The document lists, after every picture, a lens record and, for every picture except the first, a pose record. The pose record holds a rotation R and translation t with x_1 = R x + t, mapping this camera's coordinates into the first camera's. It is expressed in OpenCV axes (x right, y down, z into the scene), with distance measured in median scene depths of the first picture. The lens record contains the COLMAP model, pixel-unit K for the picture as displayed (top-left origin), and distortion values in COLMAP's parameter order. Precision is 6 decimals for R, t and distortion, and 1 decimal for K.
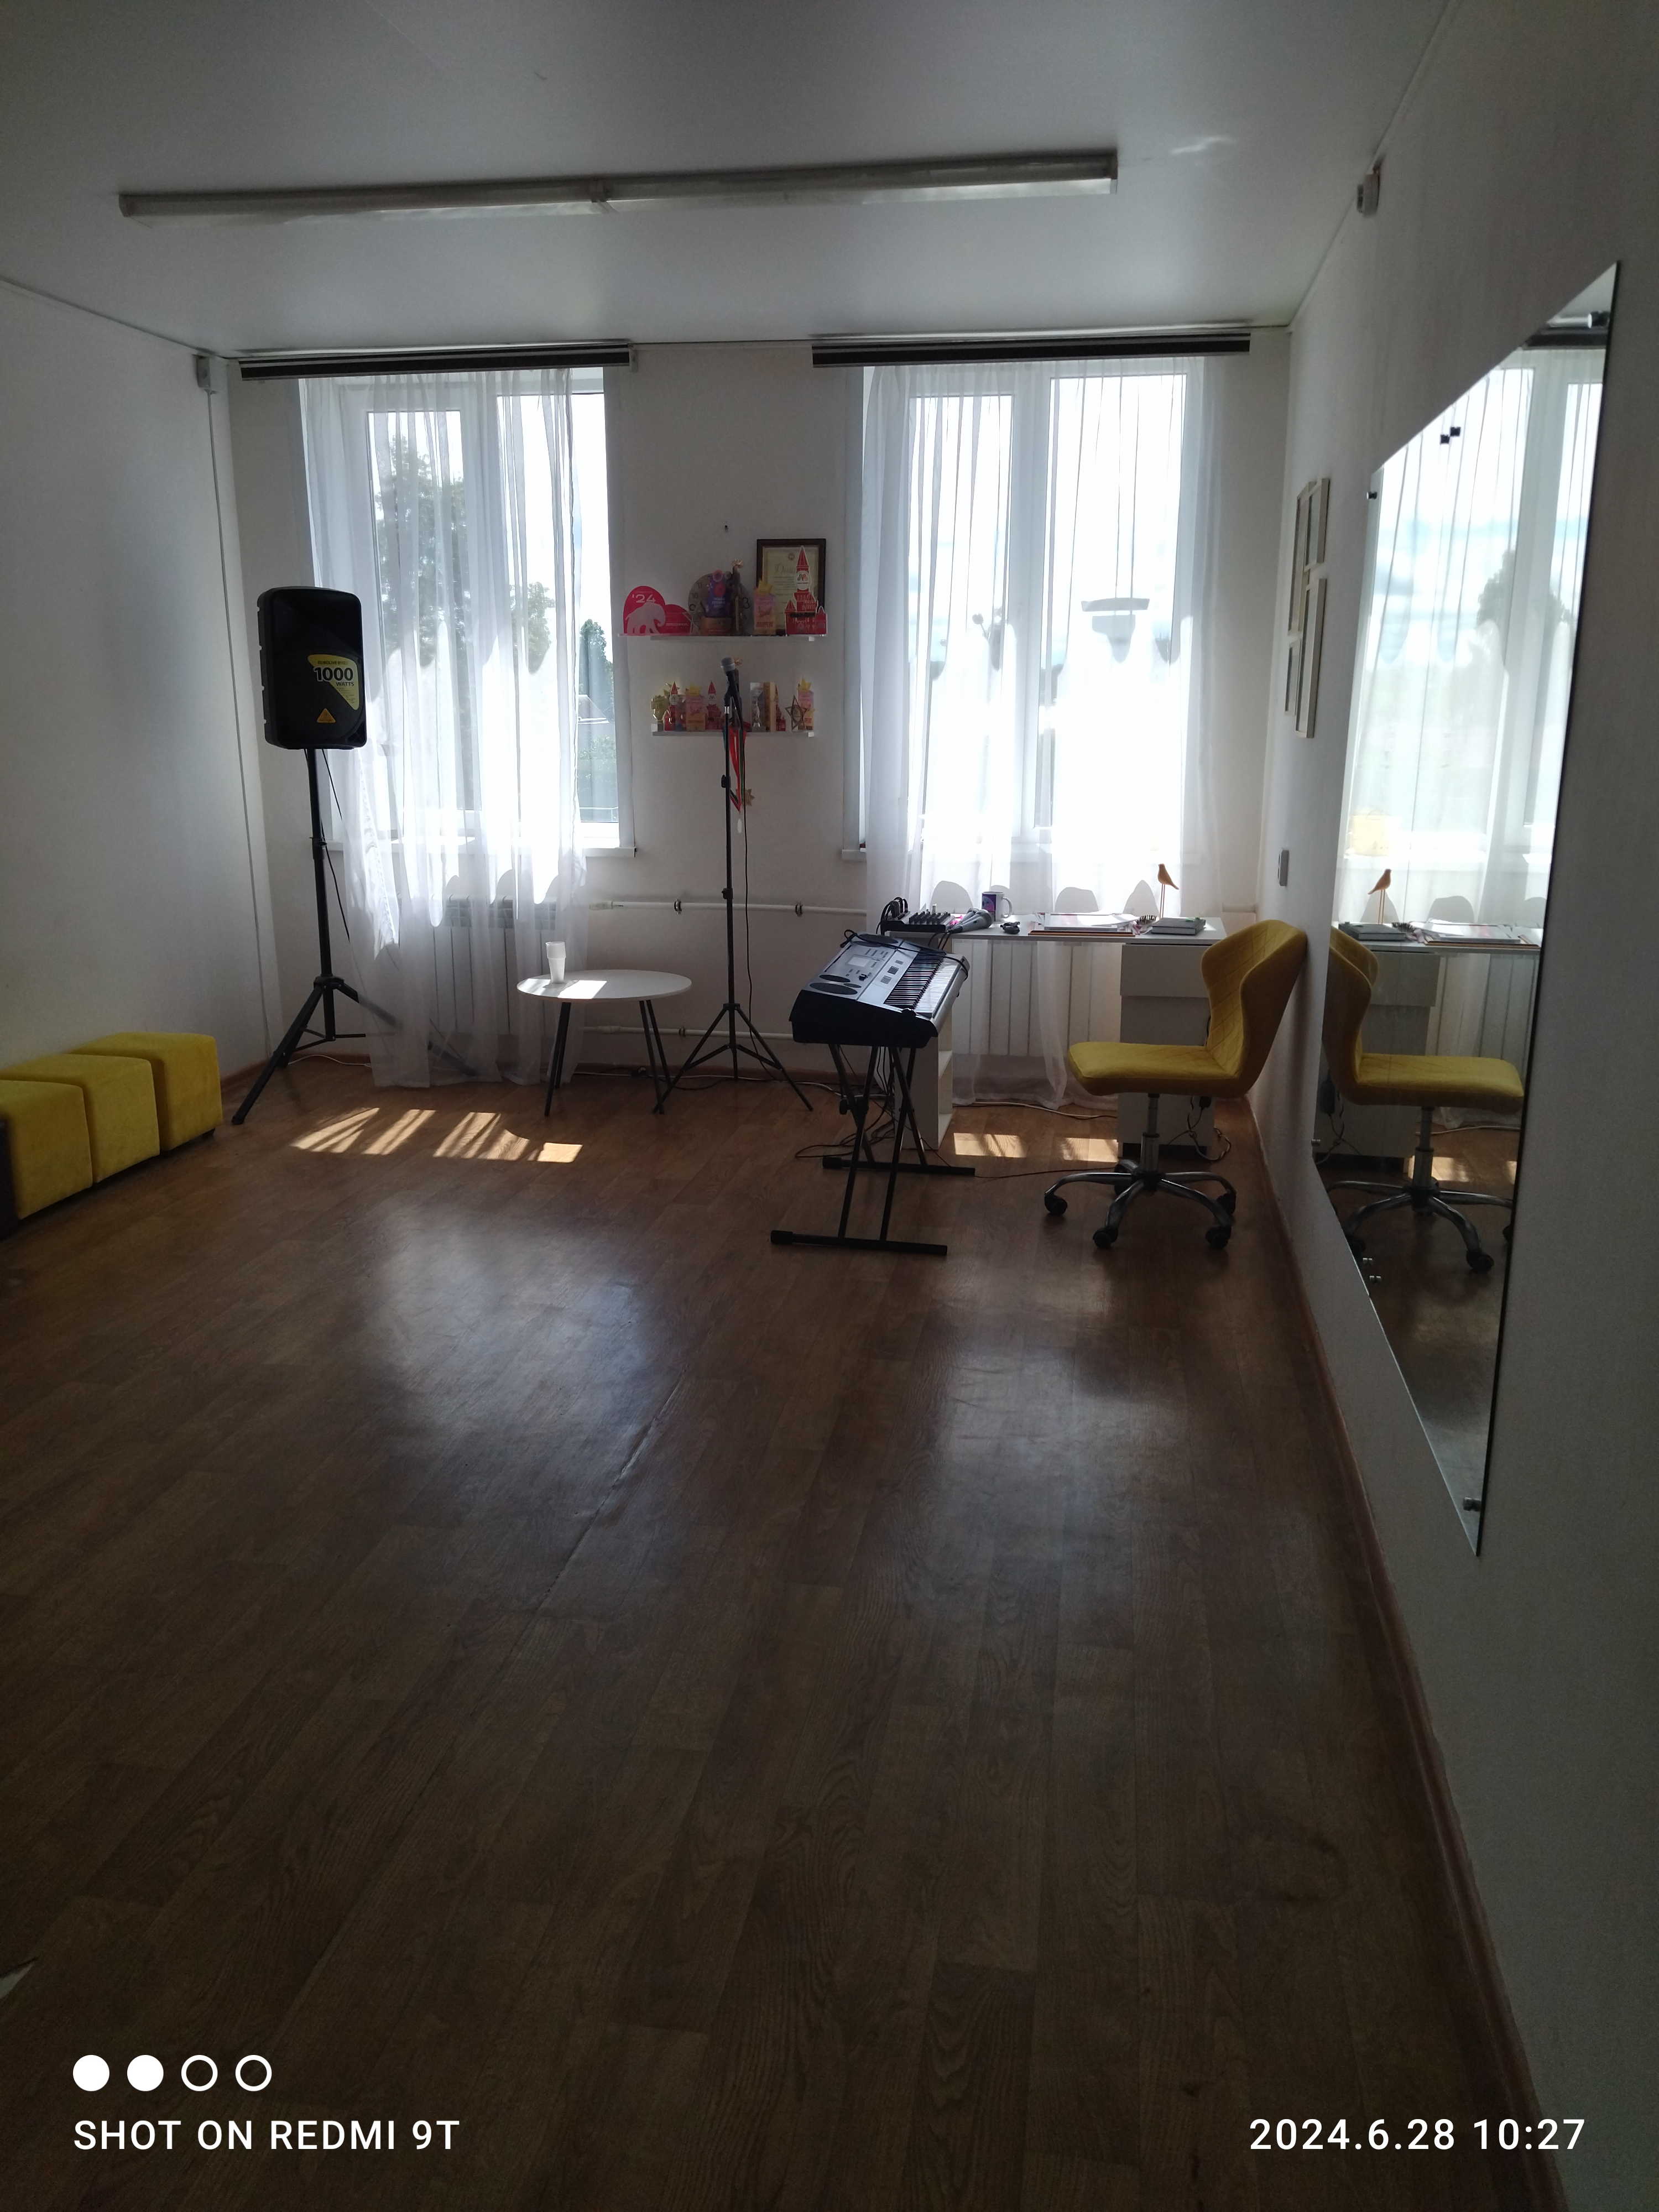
lens RADIAL K [[1623.0, 0, 818.2], [0, 1623.0, 1101.4], [0, 0, 1]] dist [0.080500, -0.129650]
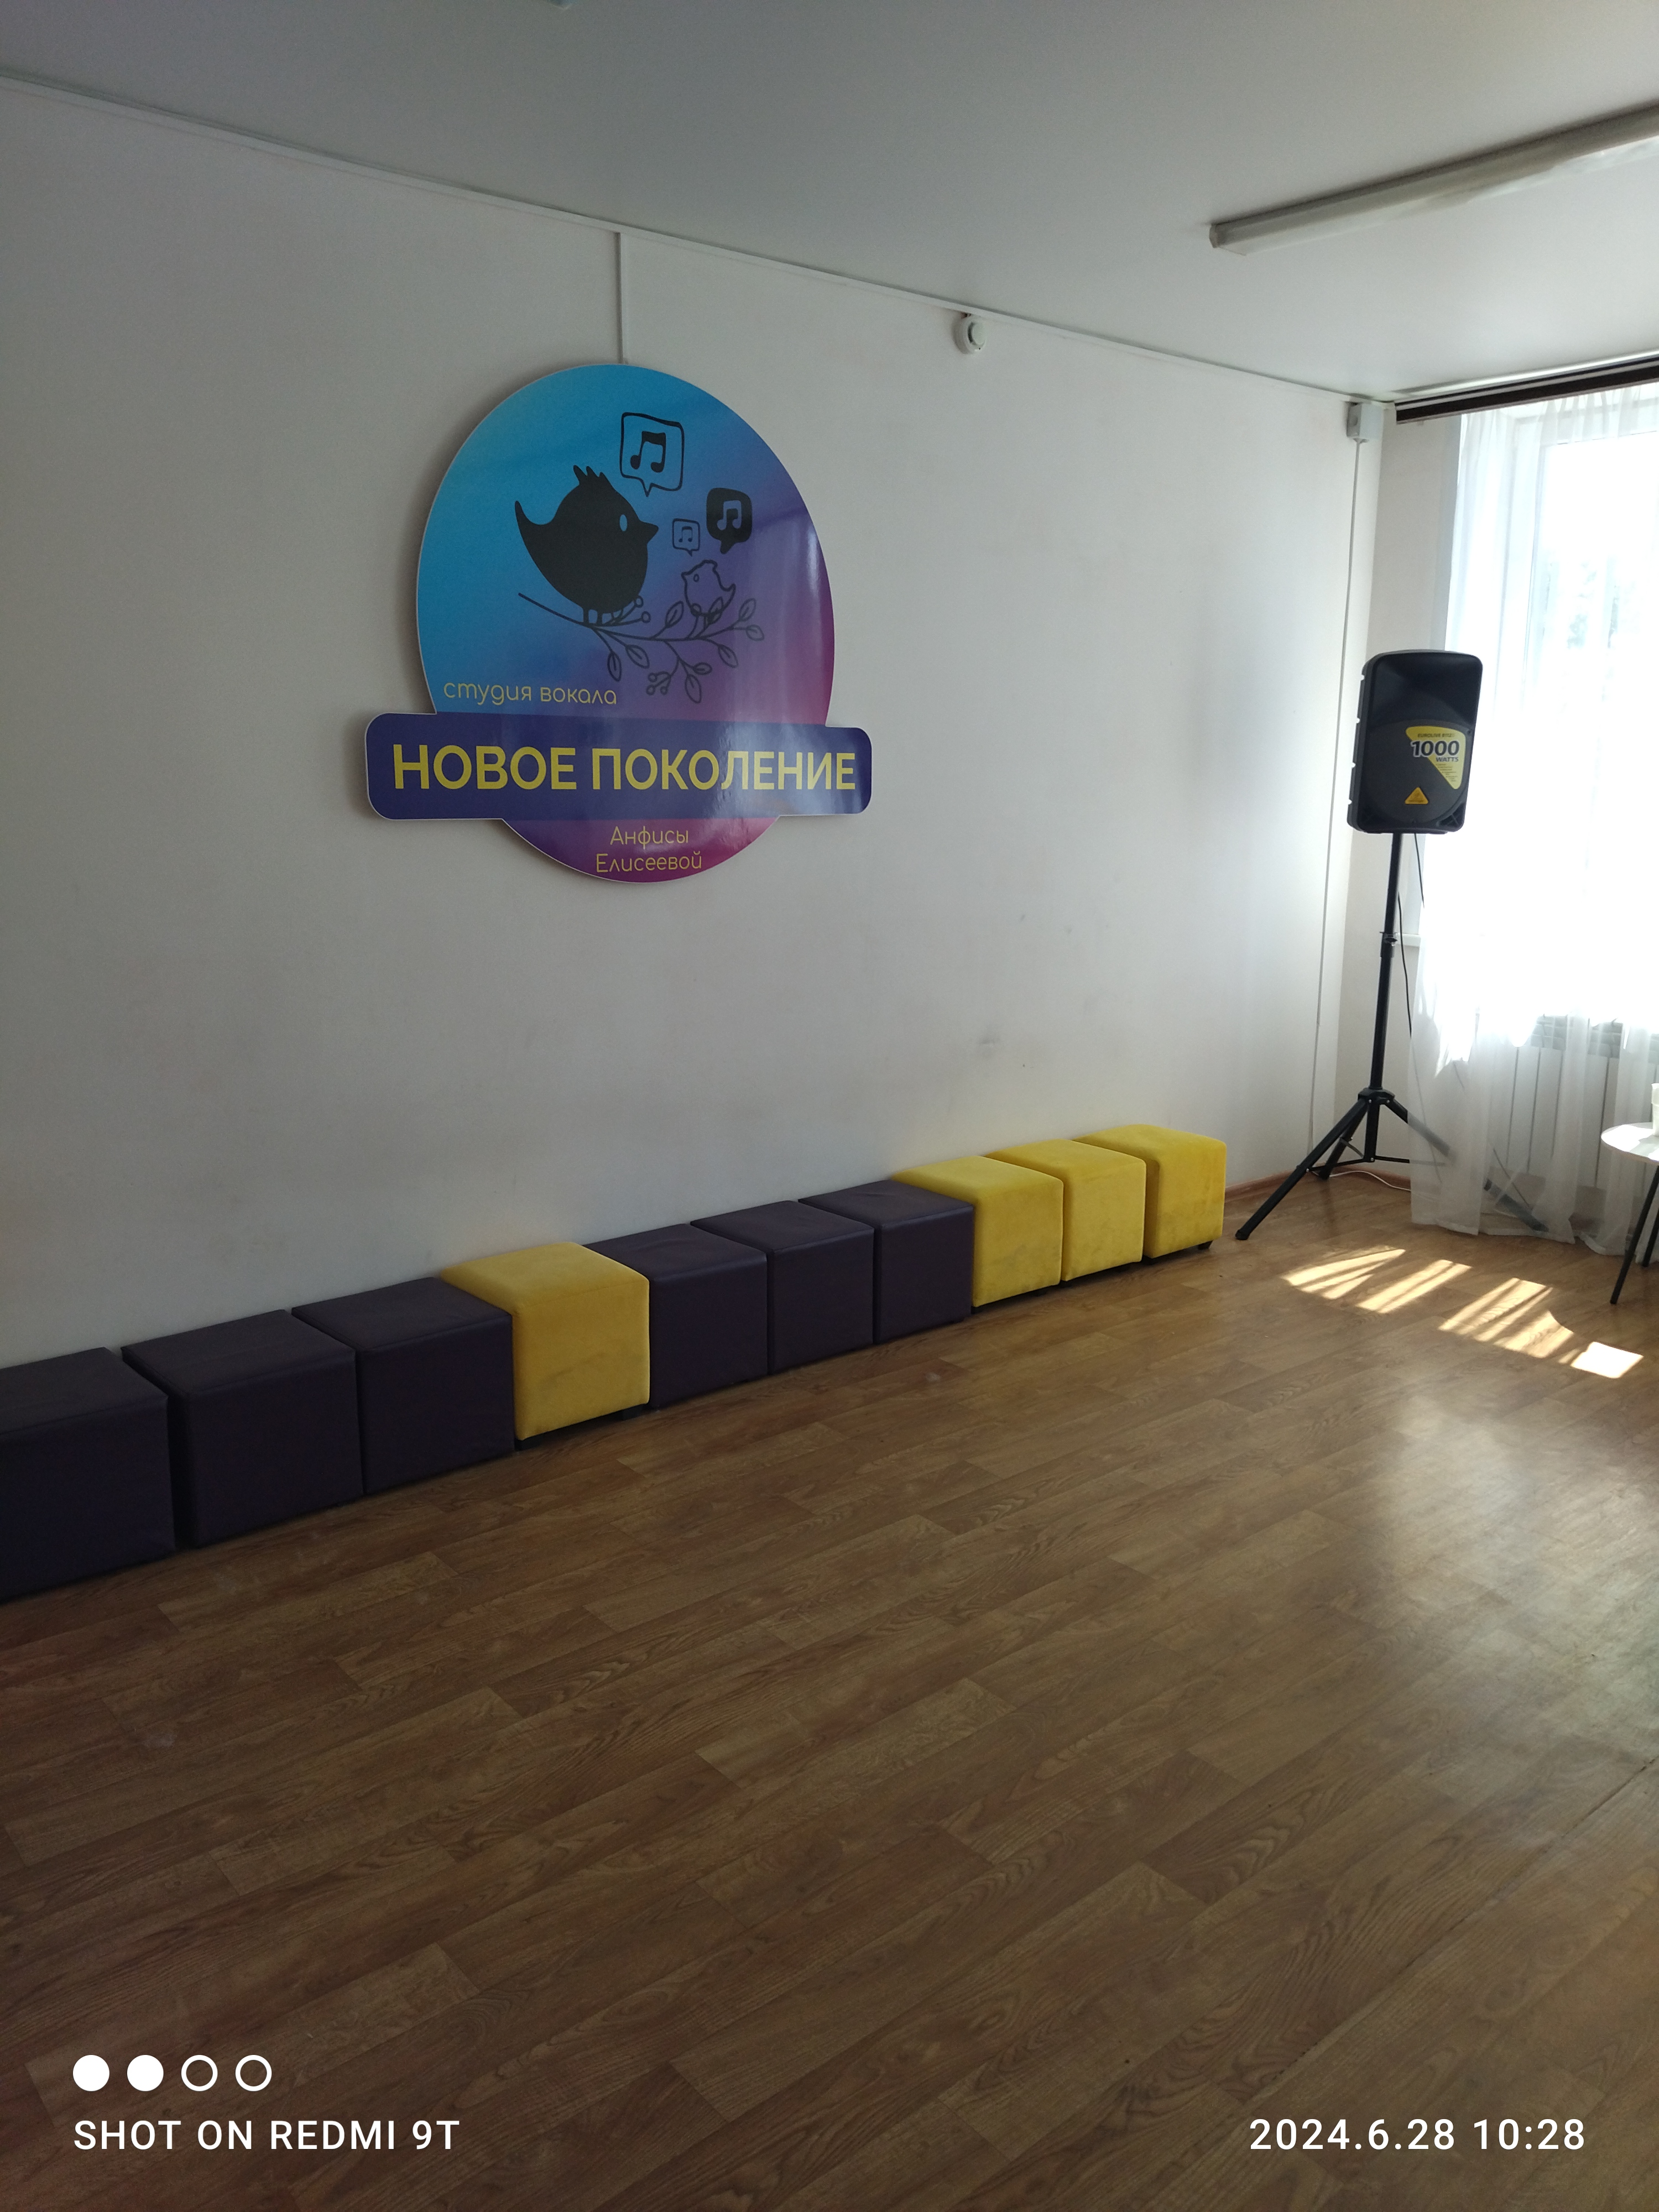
lens RADIAL K [[1623.0, 0, 818.2], [0, 1623.0, 1101.4], [0, 0, 1]] dist [0.080500, -0.129650]
pose [[0.757466, 0.140412, -0.637597, 0.035556], [-0.162905, 0.986357, 0.023685, -0.045156], [0.632224, 0.085927, 0.770006, 0.145984]]
